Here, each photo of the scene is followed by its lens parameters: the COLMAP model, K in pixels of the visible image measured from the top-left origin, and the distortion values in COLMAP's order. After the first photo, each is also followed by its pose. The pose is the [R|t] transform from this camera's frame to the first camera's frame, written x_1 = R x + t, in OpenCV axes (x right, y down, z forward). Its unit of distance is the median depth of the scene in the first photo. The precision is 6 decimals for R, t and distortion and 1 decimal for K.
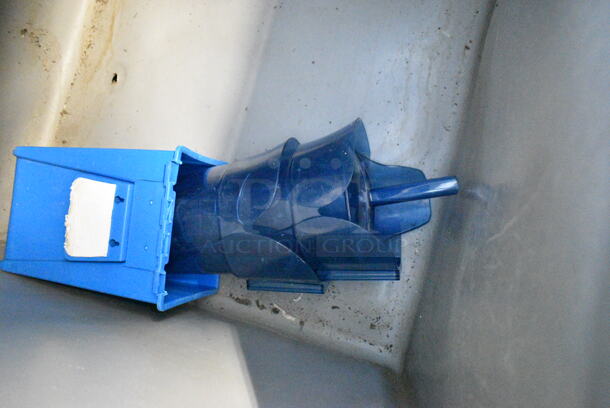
lens RADIAL K [[463.4, 0, 305.0], [0, 463.4, 204.0], [0, 0, 1]] dist [-0.013198, 0.009523]
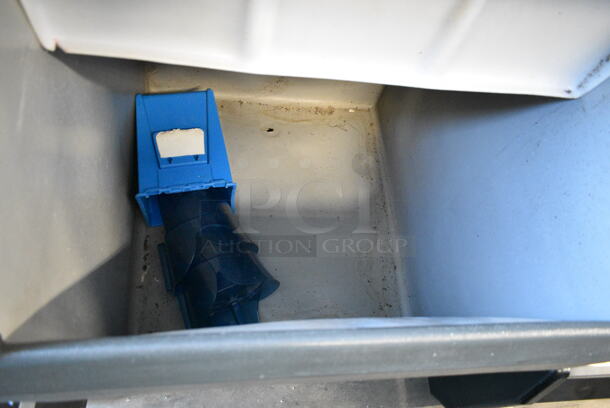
lens RADIAL K [[463.4, 0, 305.0], [0, 463.4, 204.0], [0, 0, 1]] dist [-0.013198, 0.009523]
pose [[0.269475, 0.953233, -0.136859, 0.094103], [-0.946819, 0.236307, -0.218387, 0.023169], [-0.175834, 0.188430, 0.966218, -0.640314]]
